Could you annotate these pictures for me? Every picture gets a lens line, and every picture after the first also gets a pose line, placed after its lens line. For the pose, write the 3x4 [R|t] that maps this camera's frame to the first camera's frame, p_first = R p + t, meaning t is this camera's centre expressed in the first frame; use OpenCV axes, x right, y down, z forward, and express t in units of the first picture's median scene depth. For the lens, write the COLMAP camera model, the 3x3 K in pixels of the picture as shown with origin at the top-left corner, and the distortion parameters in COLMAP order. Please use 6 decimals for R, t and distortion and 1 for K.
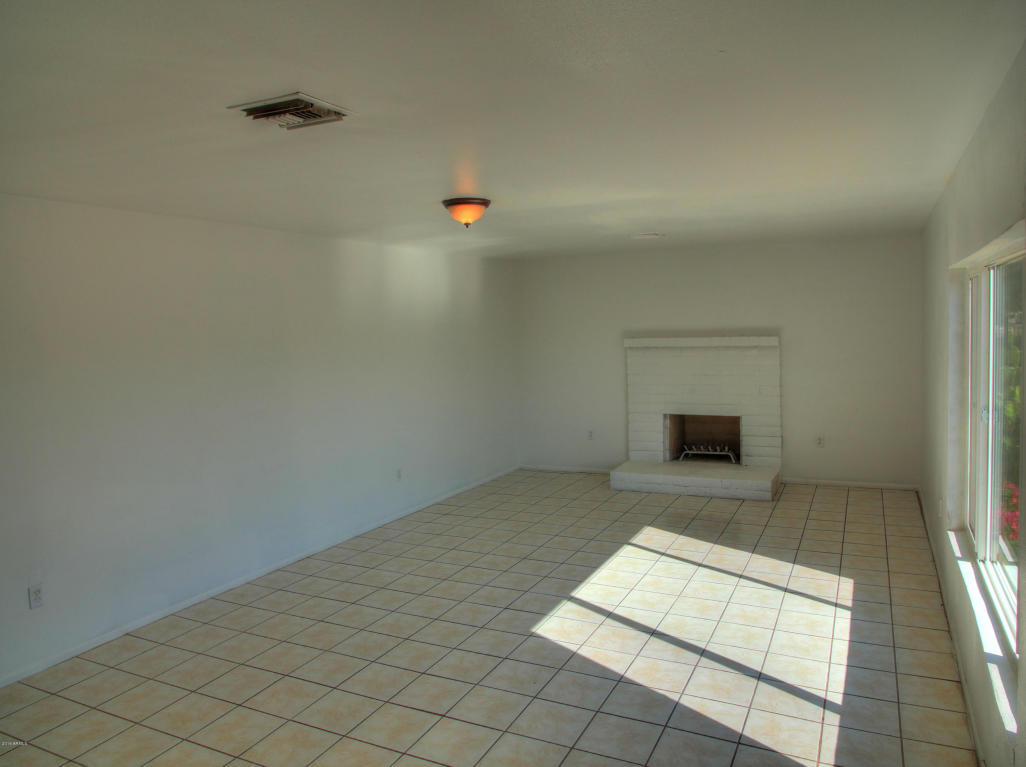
lens RADIAL K [[737.8, 0, 510.1], [0, 737.8, 378.1], [0, 0, 1]] dist [-0.045778, 0.016319]
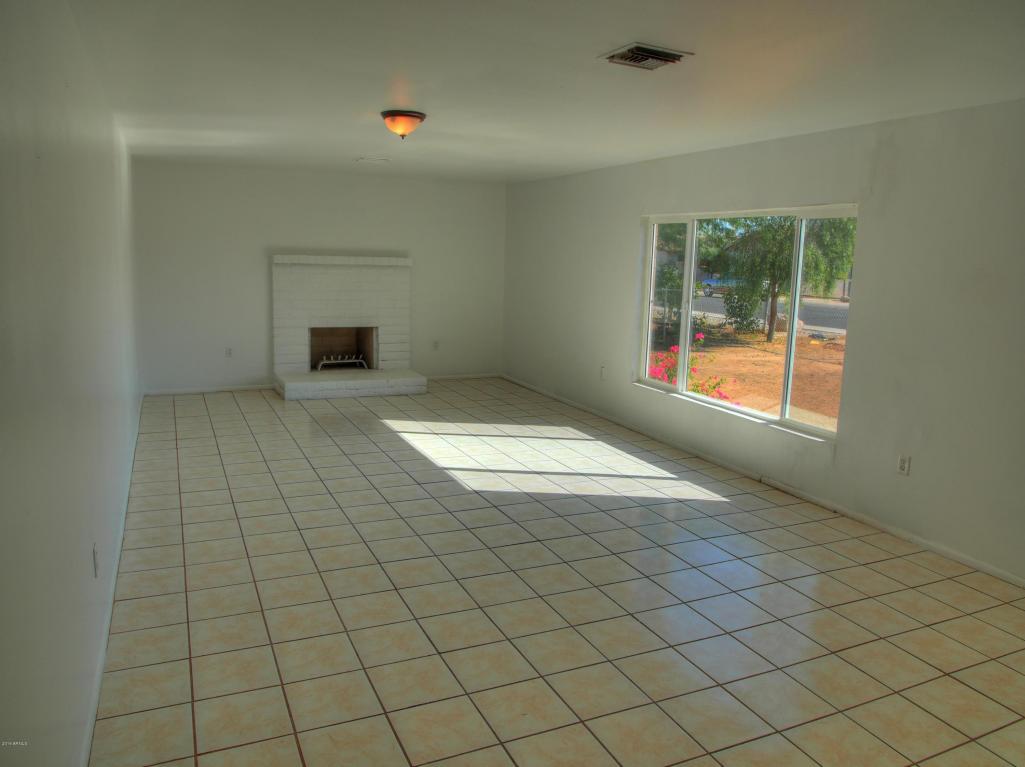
lens RADIAL K [[737.1, 0, 516.6], [0, 737.1, 381.4], [0, 0, 1]] dist [-0.045778, 0.016319]
pose [[0.628415, -0.084249, 0.773303, -0.461973], [0.008713, 0.994818, 0.101302, 0.022741], [-0.777830, -0.056921, 0.625892, 0.101842]]
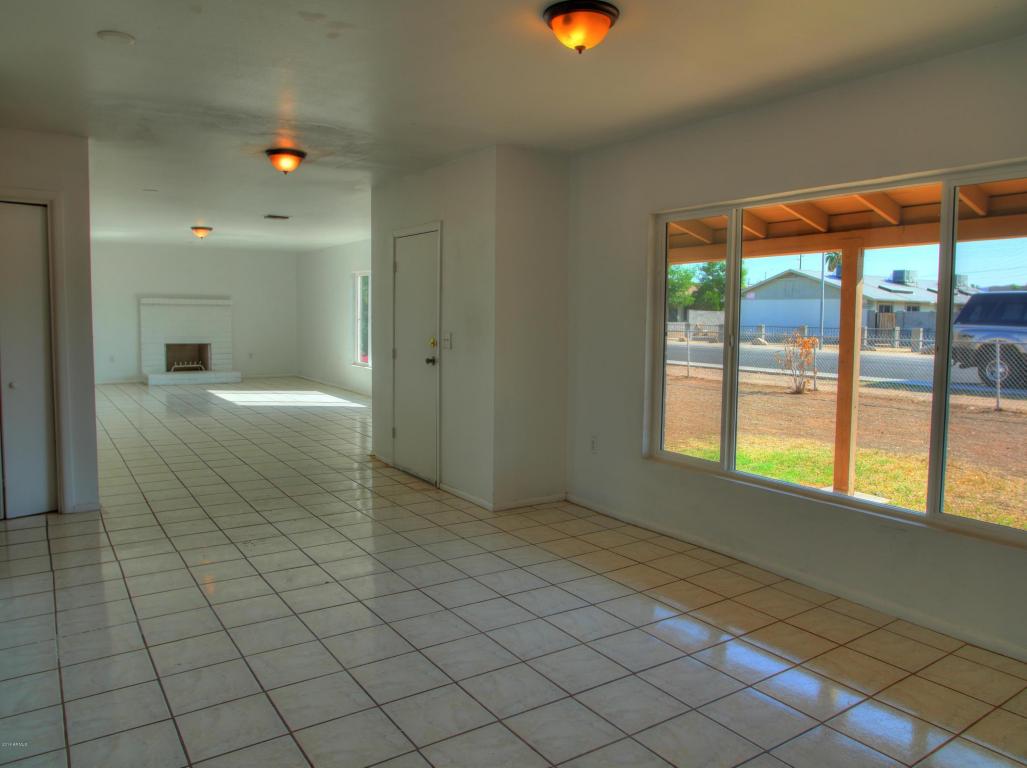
lens RADIAL K [[738.6, 0, 508.3], [0, 738.6, 381.2], [0, 0, 1]] dist [-0.045778, 0.016319]
pose [[0.512159, -0.042935, 0.857817, -0.892552], [0.032281, 0.999006, 0.030728, 0.116190], [-0.858284, 0.011953, 0.513036, -0.578884]]
